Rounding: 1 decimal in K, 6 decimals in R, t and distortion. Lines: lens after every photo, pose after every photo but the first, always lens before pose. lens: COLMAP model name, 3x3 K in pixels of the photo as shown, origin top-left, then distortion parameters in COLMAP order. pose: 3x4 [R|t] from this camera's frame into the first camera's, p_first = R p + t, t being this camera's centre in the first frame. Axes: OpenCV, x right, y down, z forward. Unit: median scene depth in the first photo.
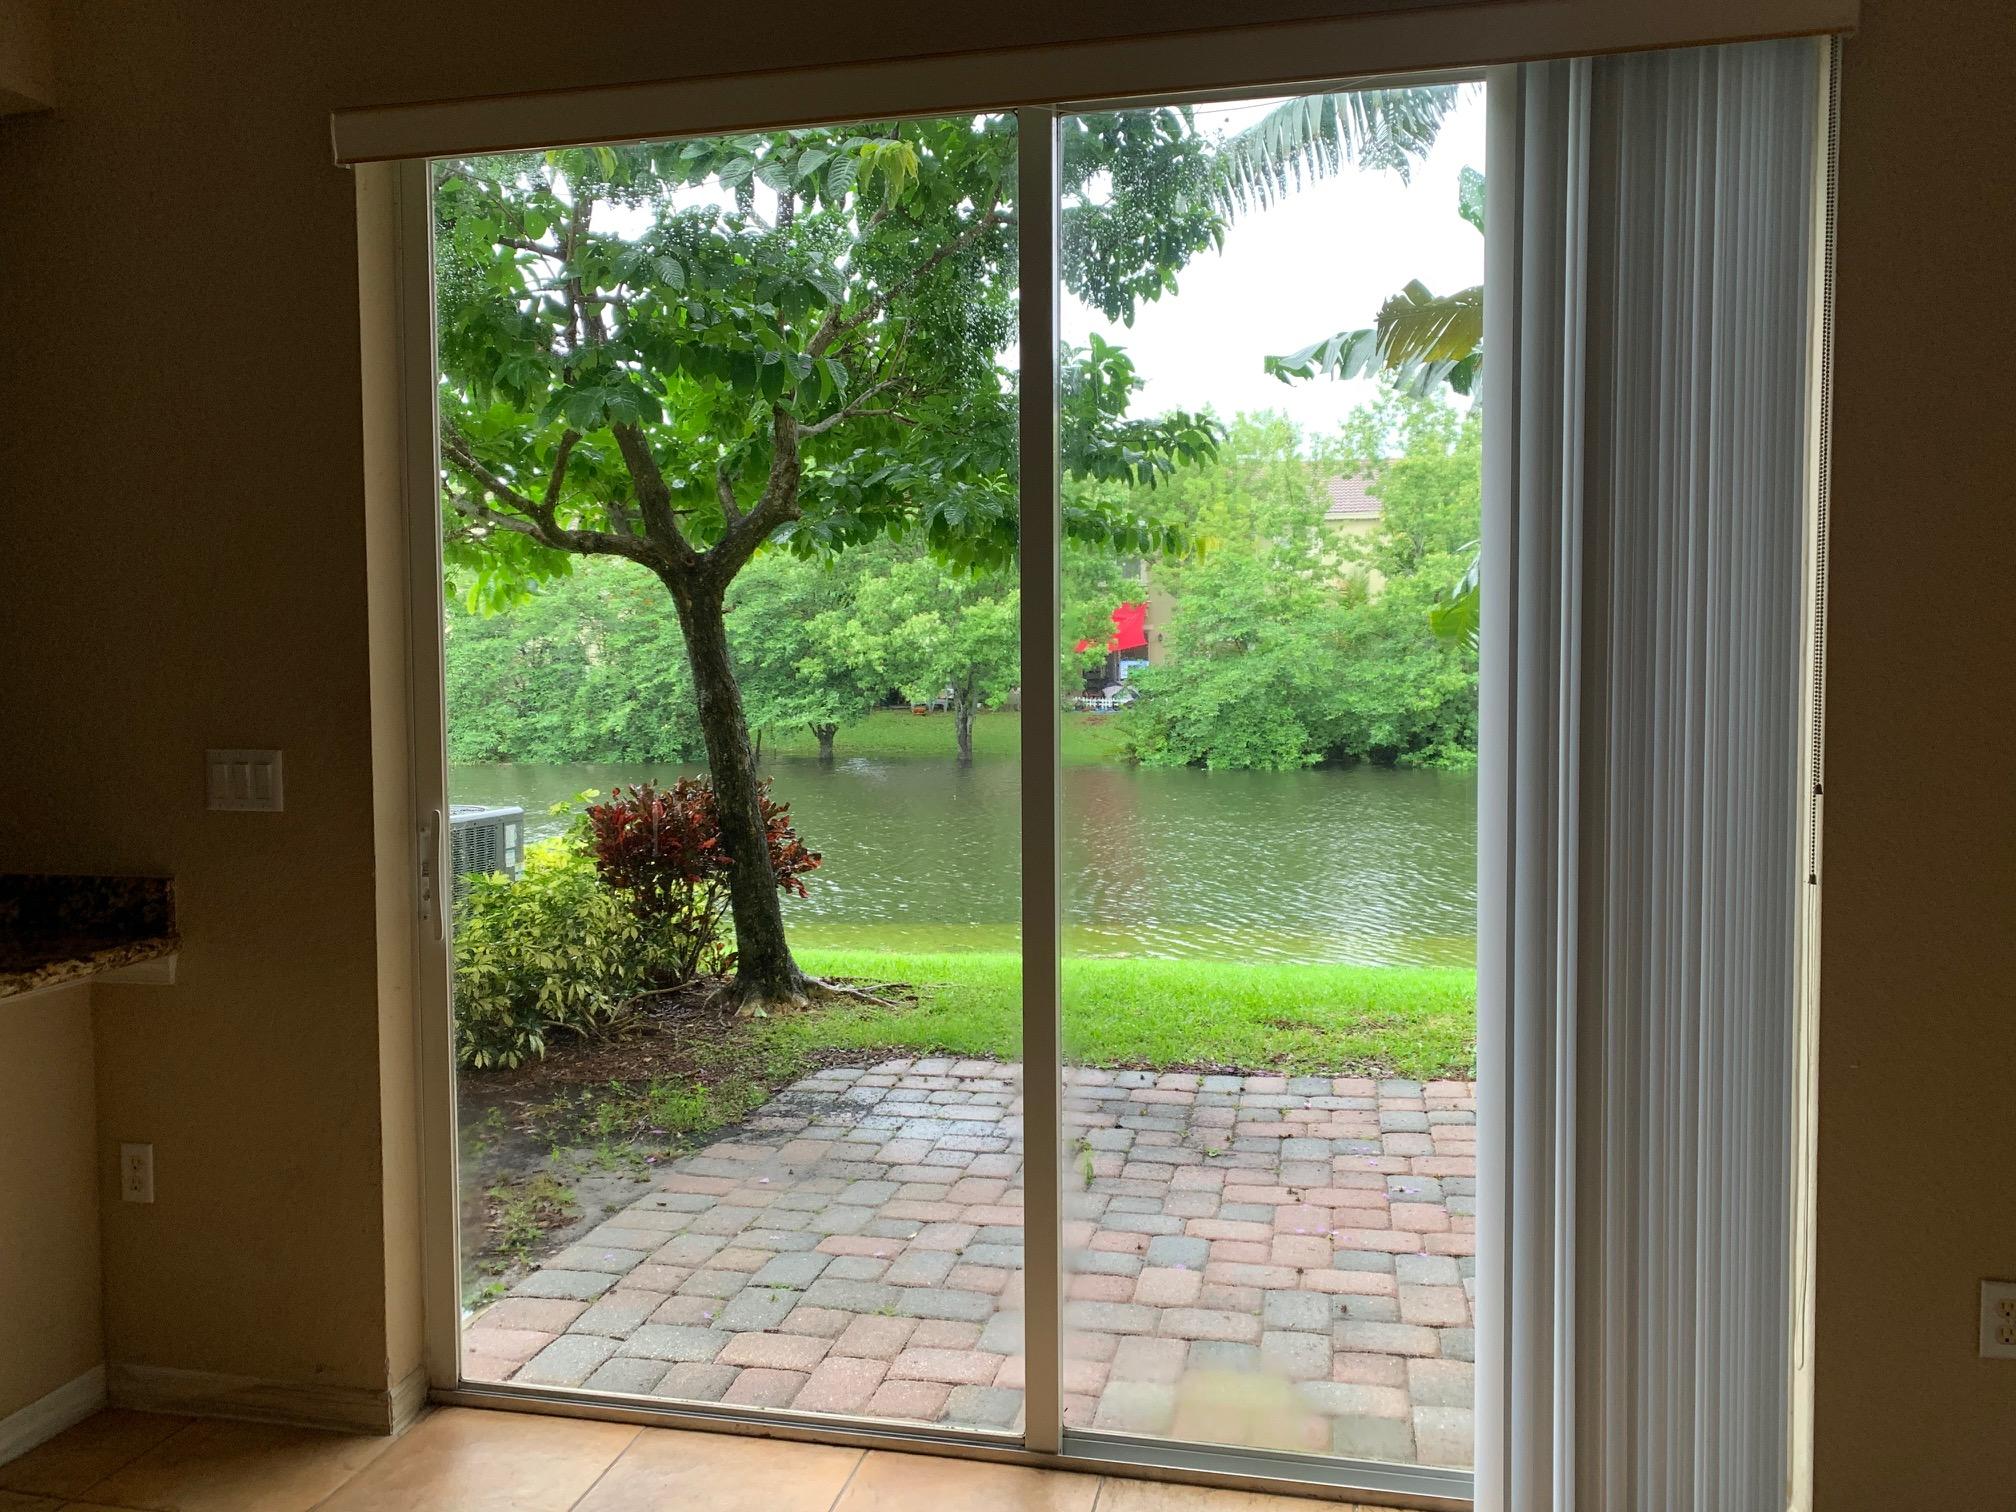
lens RADIAL K [[1530.5, 0, 1011.9], [0, 1530.5, 755.5], [0, 0, 1]] dist [-0.010028, -0.012310]
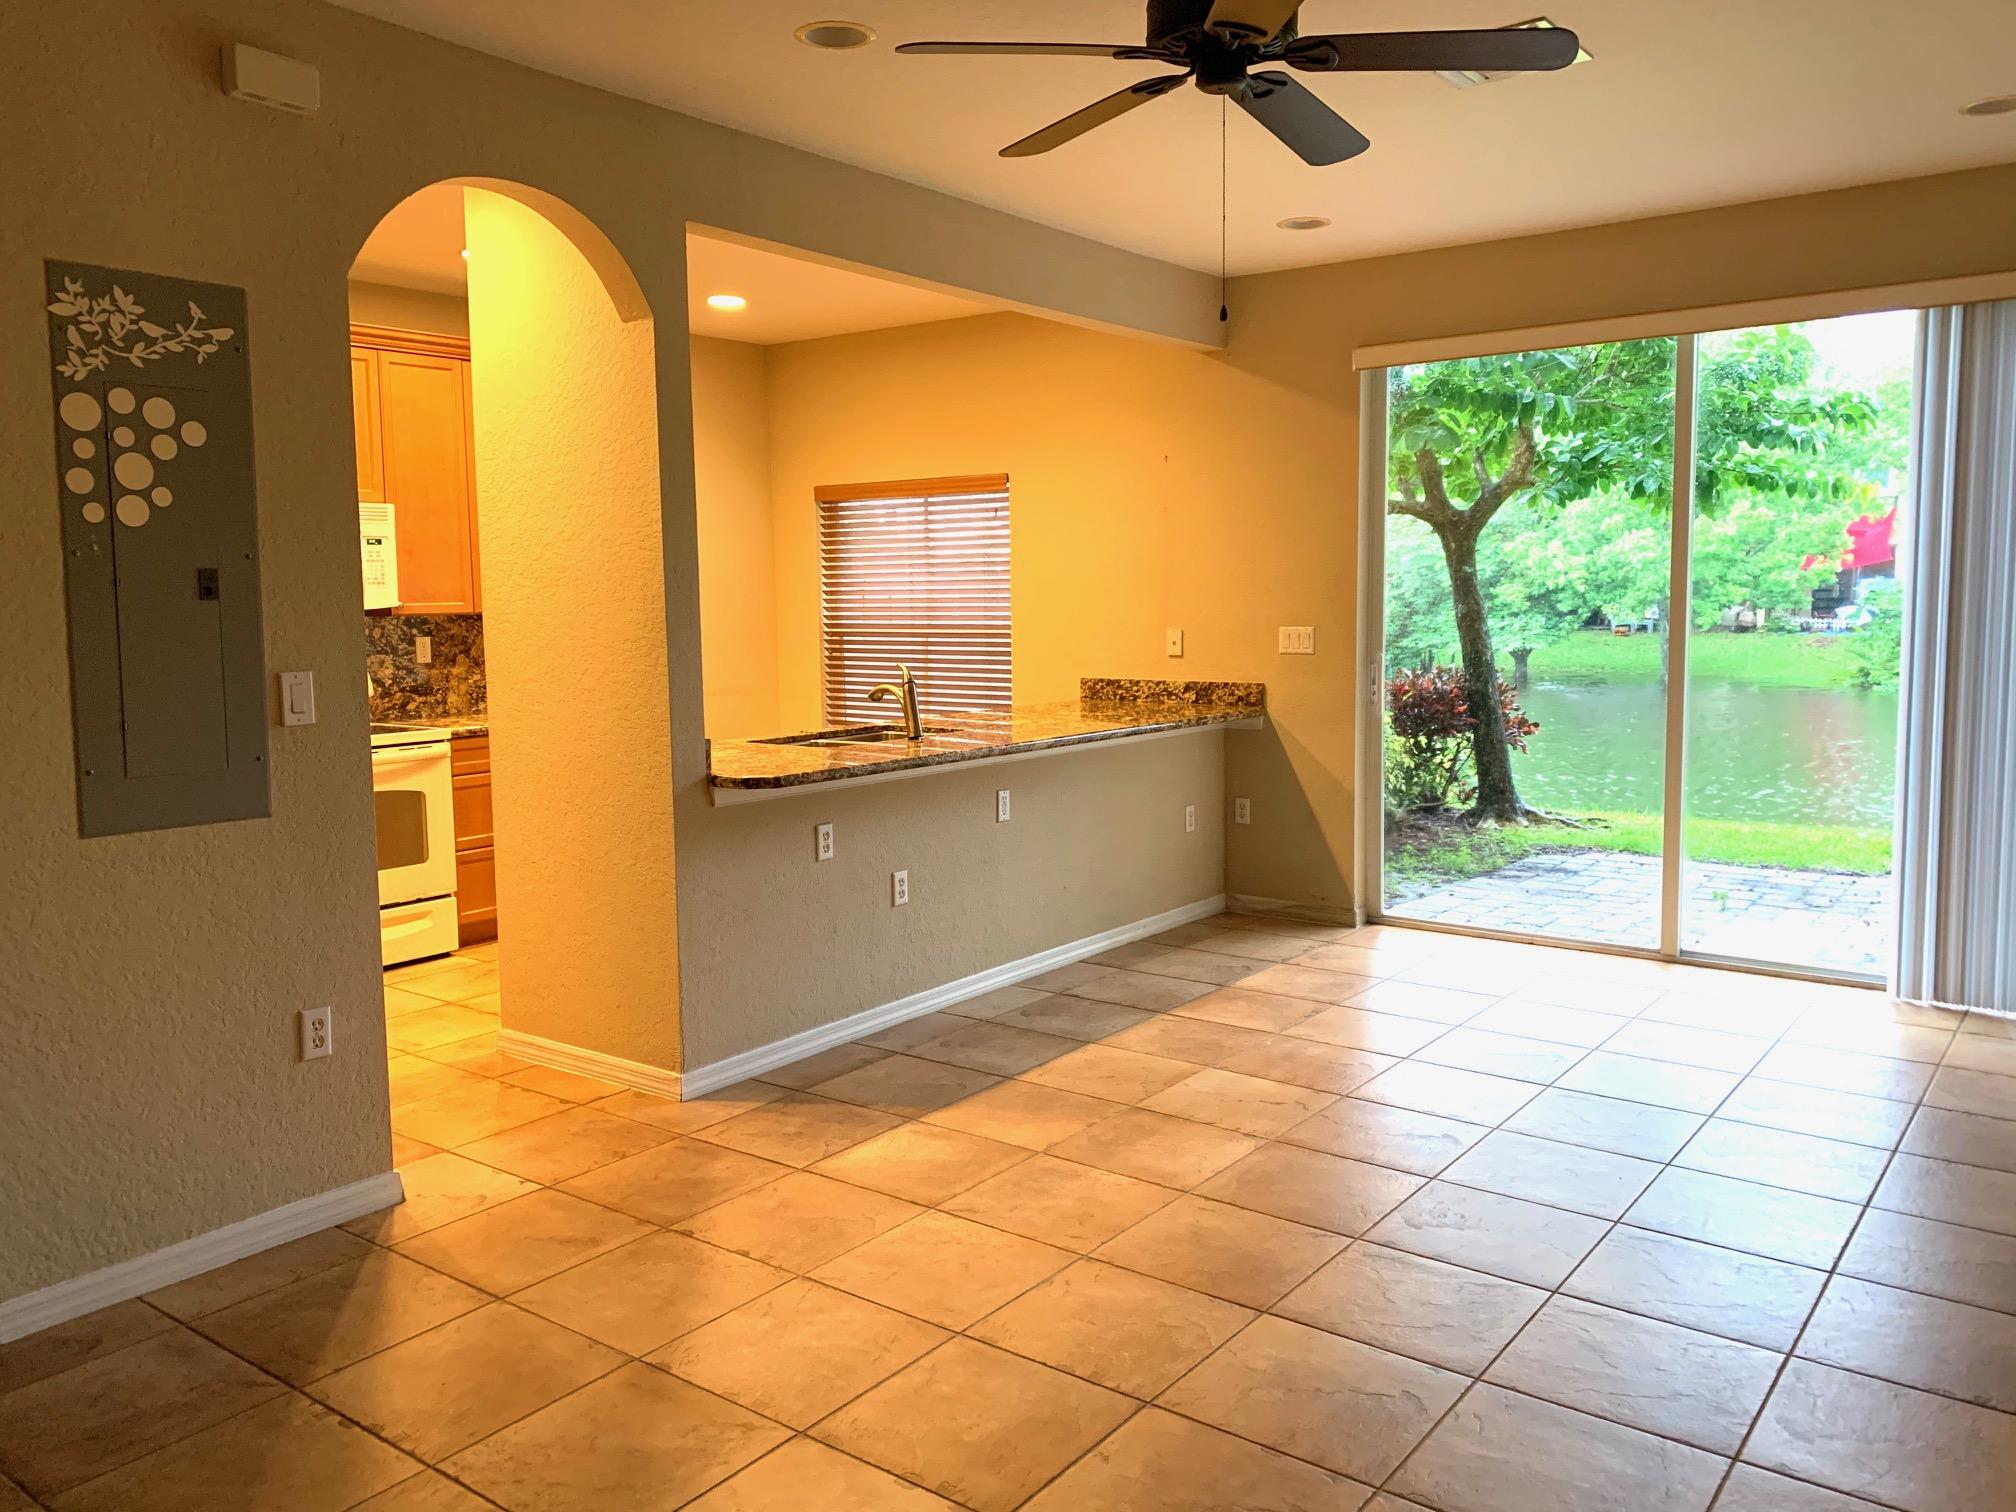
lens RADIAL K [[1530.5, 0, 955.9], [0, 1530.5, 726.9], [0, 0, 1]] dist [-0.010028, -0.012310]
pose [[0.891125, 0.034901, -0.452413, 0.032429], [-0.019850, 0.999082, 0.037974, 0.027639], [0.453323, -0.024859, 0.891000, -0.509954]]
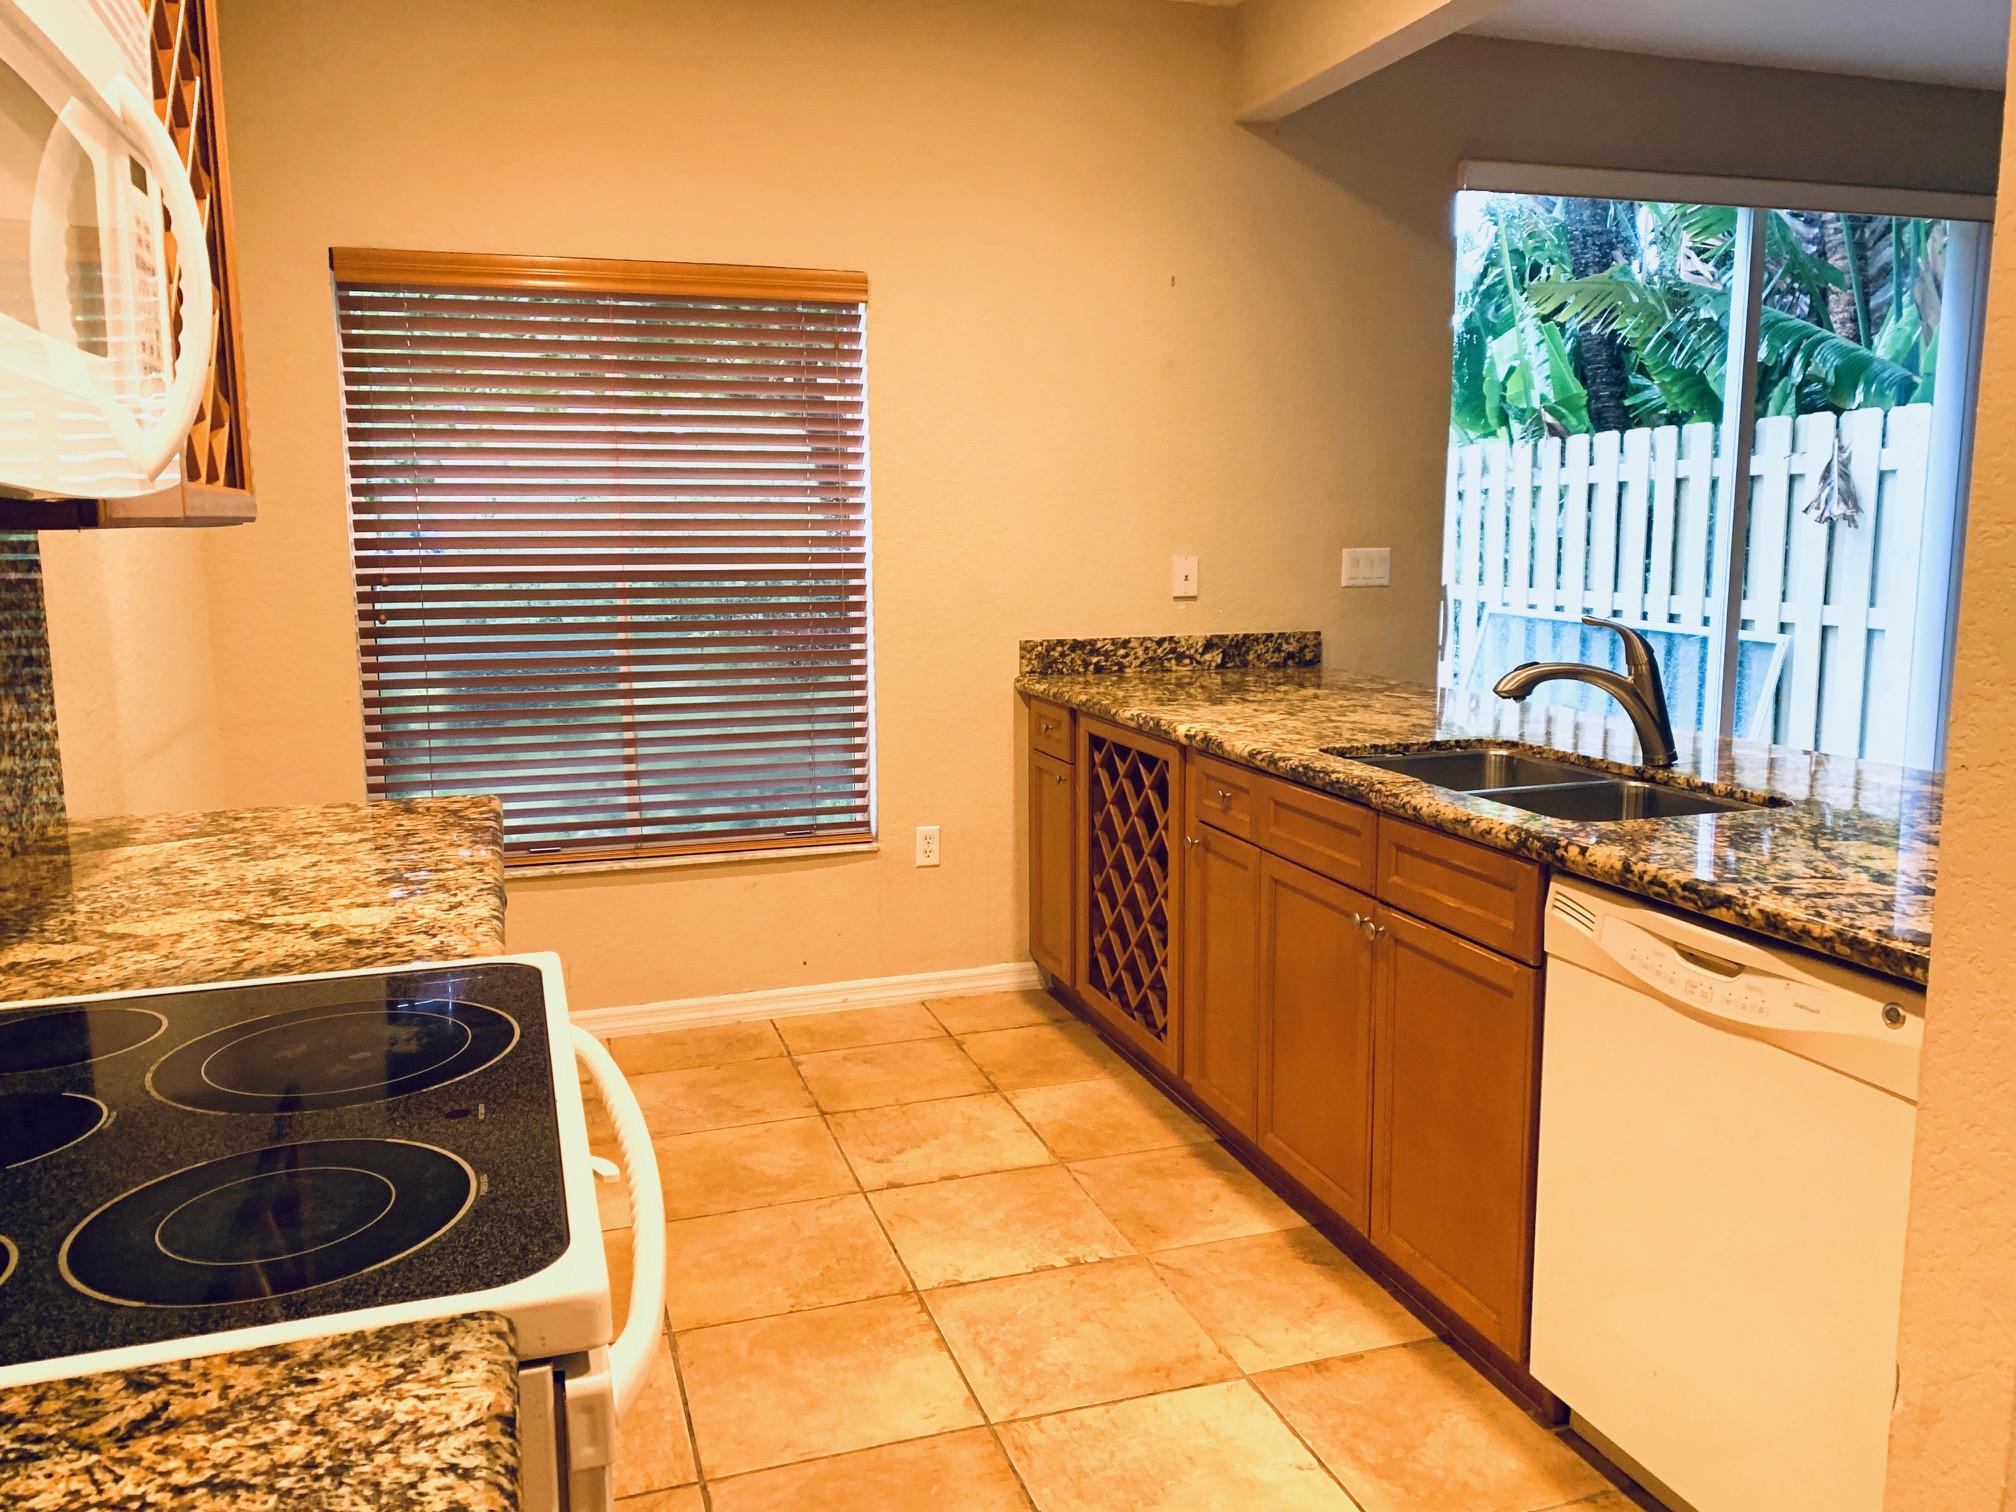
lens RADIAL K [[1530.5, 0, 1008.5], [0, 1530.5, 751.0], [0, 0, 1]] dist [-0.010028, -0.012310]
pose [[0.869197, -0.073684, 0.488945, -0.653361], [0.026415, 0.994342, 0.102889, 0.013189], [-0.493760, -0.076515, 0.866226, -0.092170]]
